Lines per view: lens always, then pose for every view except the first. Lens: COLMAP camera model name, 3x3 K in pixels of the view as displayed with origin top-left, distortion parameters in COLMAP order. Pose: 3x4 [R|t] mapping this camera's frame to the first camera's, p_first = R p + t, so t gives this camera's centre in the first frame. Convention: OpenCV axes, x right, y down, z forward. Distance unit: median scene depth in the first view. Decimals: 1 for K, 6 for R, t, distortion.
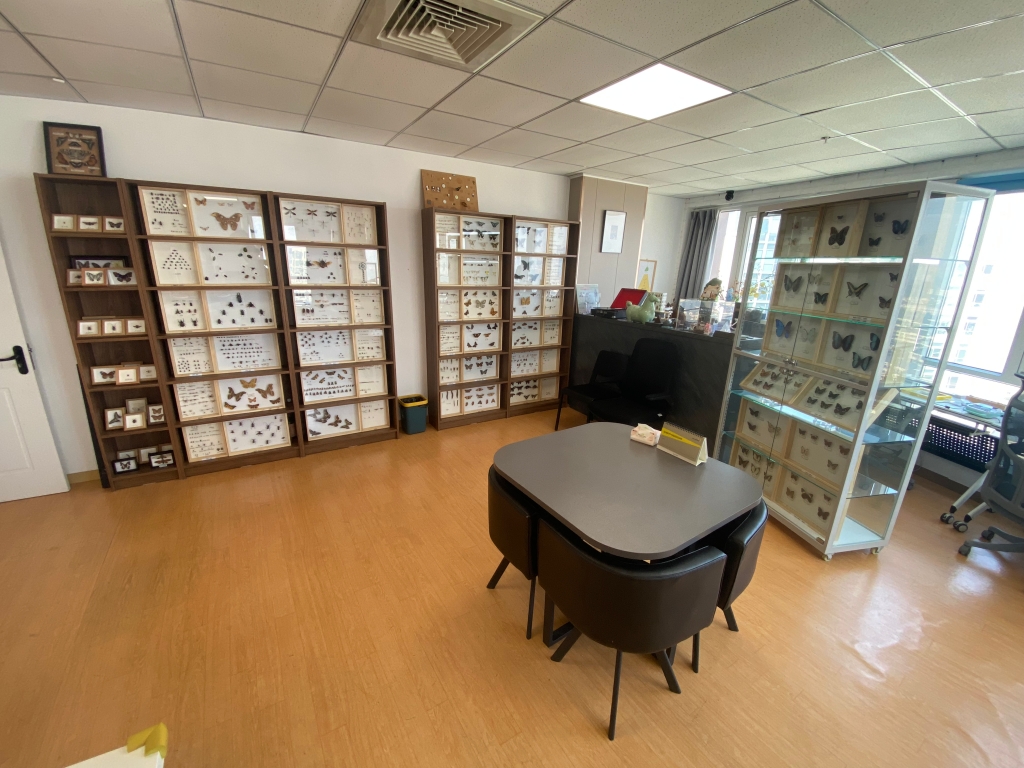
lens RADIAL K [[410.9, 0, 512.0], [0, 410.9, 387.9], [0, 0, 1]] dist [0.016244, -0.019355]
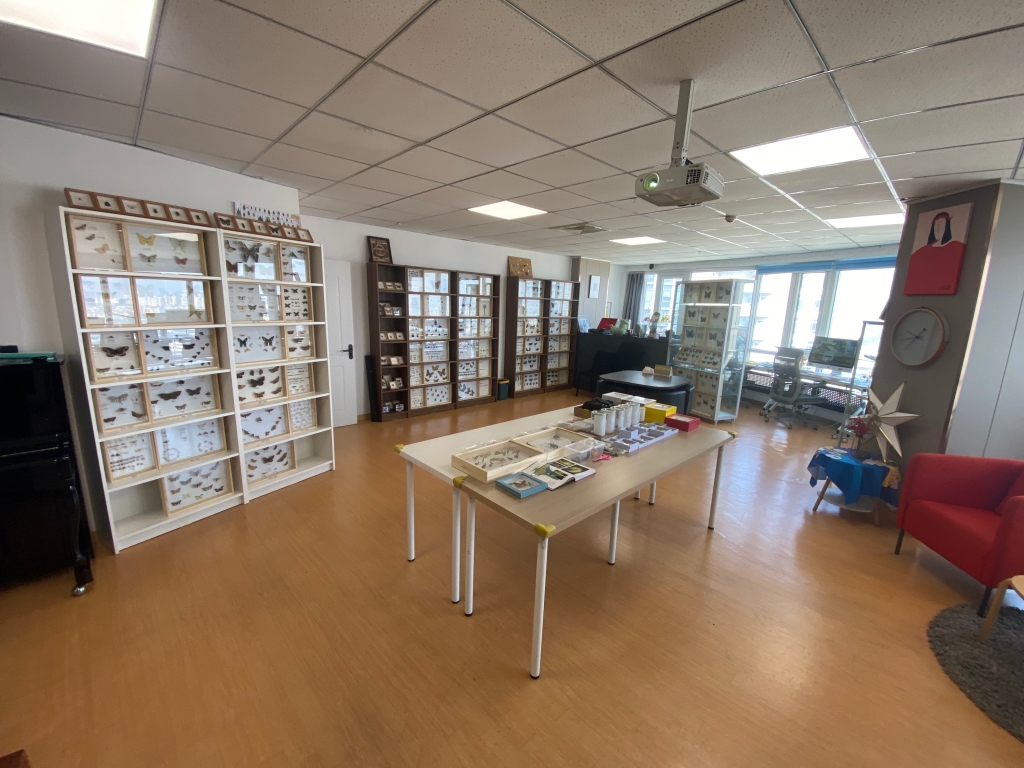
lens RADIAL K [[410.9, 0, 510.4], [0, 410.9, 390.4], [0, 0, 1]] dist [0.016244, -0.019355]
pose [[0.978301, -0.040529, 0.203185, -0.688005], [0.055556, 0.996082, -0.068805, 0.237359], [-0.199600, 0.078600, 0.976720, -0.877554]]
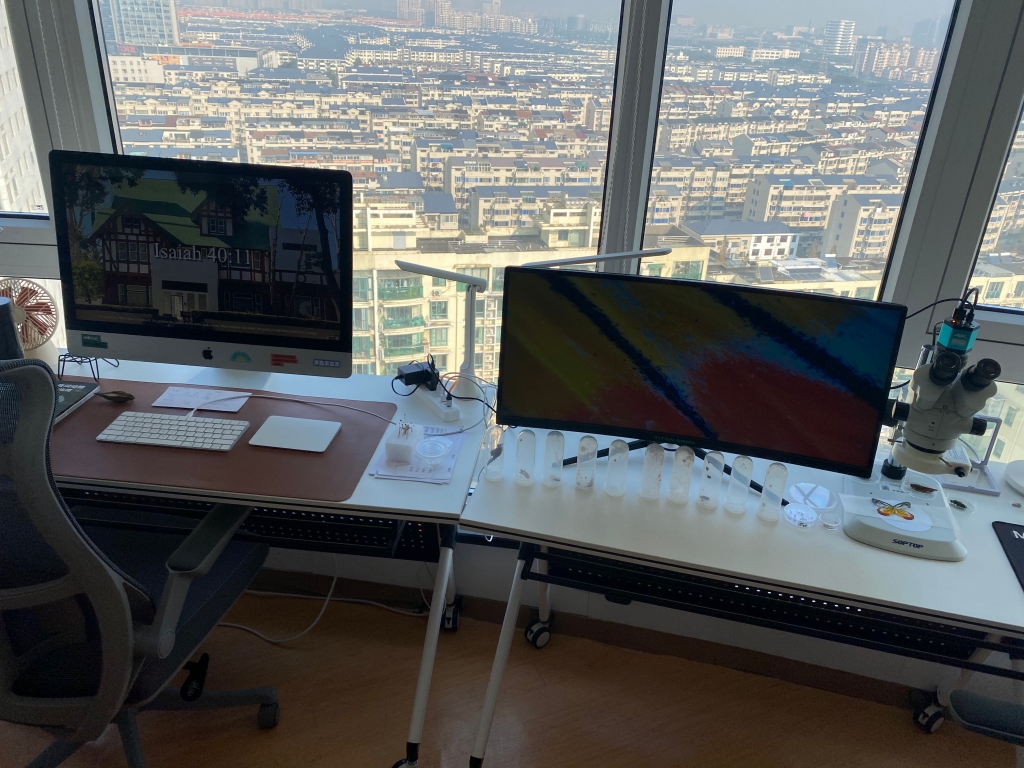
lens RADIAL K [[777.1, 0, 516.6], [0, 777.1, 372.1], [0, 0, 1]] dist [0.056269, -0.084331]
pose [[0.153670, -0.438544, 0.885474, 0.605130], [0.239390, 0.885945, 0.397232, -0.065258], [-0.958685, 0.150931, 0.241126, 0.276965]]
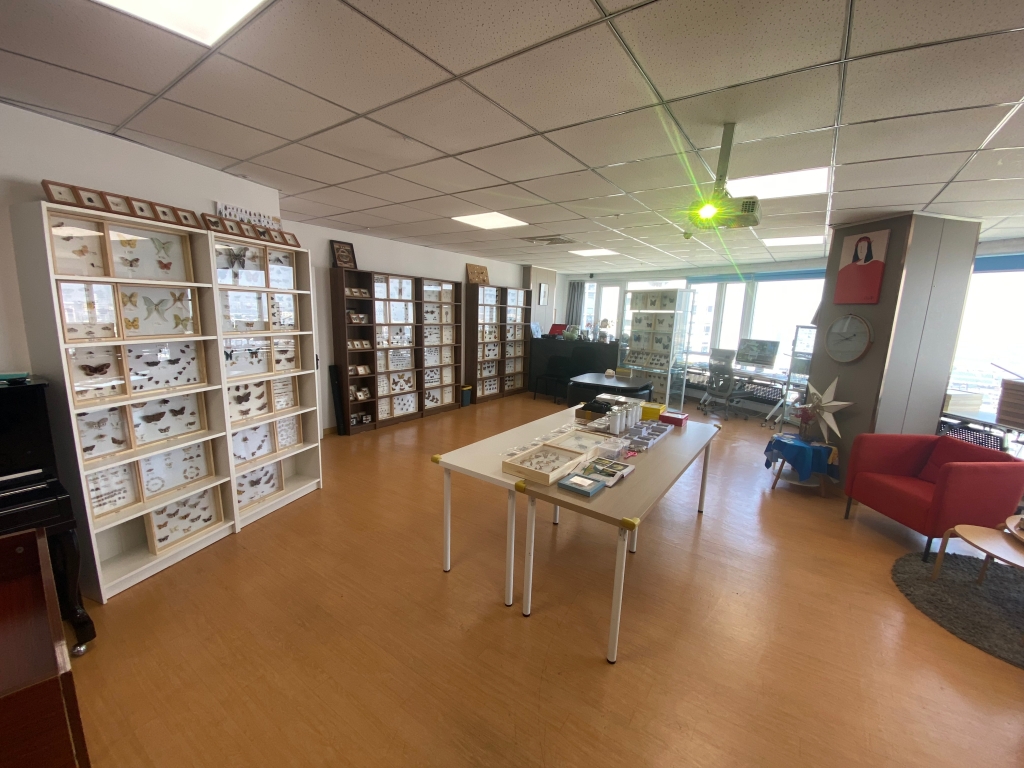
lens RADIAL K [[410.9, 0, 510.7], [0, 410.9, 390.6], [0, 0, 1]] dist [0.016244, -0.019355]
pose [[0.919969, -0.074532, 0.384840, -0.896720], [0.107339, 0.992131, -0.064450, 0.219194], [-0.377008, 0.100601, 0.920730, -0.844425]]
